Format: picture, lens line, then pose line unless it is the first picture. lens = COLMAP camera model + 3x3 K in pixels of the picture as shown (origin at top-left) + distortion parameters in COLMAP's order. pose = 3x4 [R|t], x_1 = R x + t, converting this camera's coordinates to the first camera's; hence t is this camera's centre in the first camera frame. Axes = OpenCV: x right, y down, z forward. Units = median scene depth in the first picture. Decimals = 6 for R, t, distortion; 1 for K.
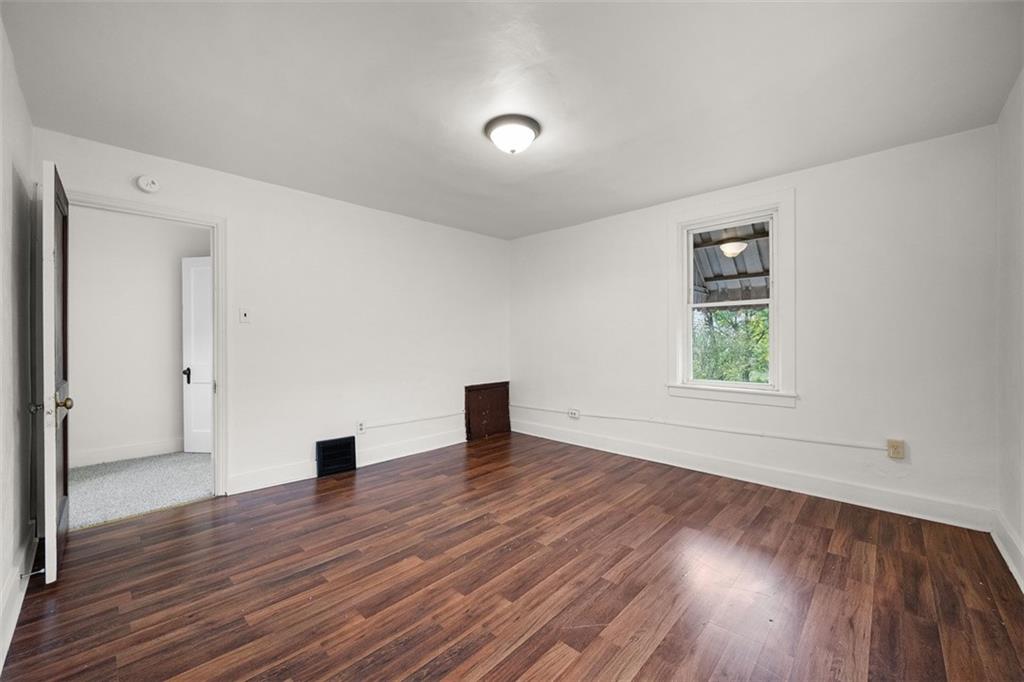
lens RADIAL K [[399.3, 0, 512.3], [0, 399.3, 337.0], [0, 0, 1]] dist [0.001154, -0.000327]
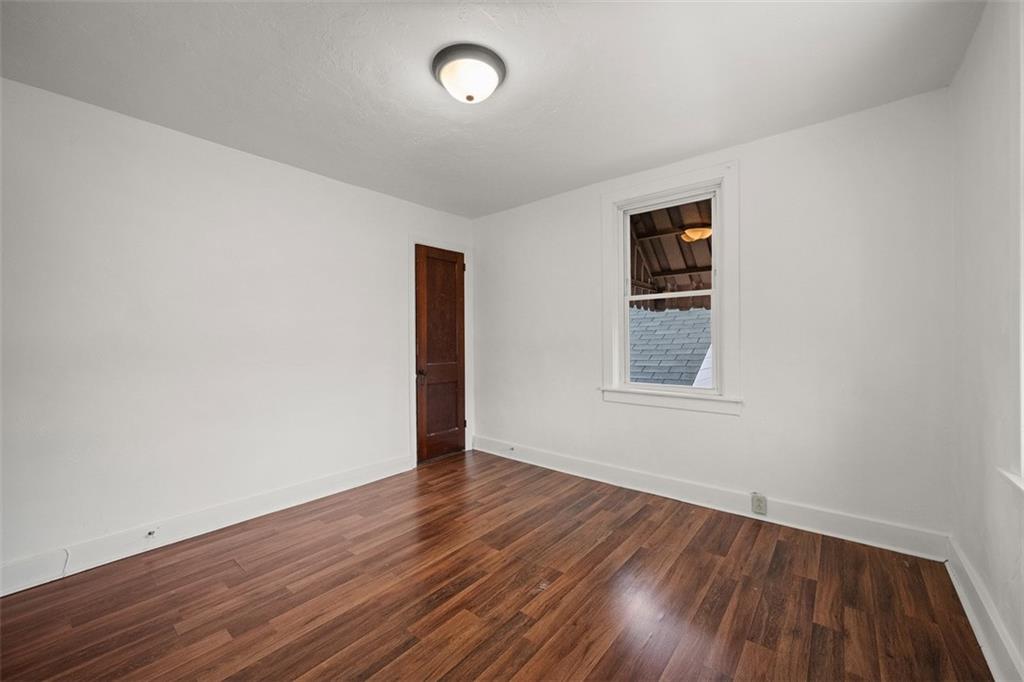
lens RADIAL K [[399.3, 0, 512.1], [0, 399.3, 345.9], [0, 0, 1]] dist [0.001154, -0.000327]
pose [[0.997372, 0.007148, 0.072098, 0.095478], [-0.008615, 0.999762, 0.020056, 0.007306], [-0.071938, -0.020624, 0.997196, 0.102731]]
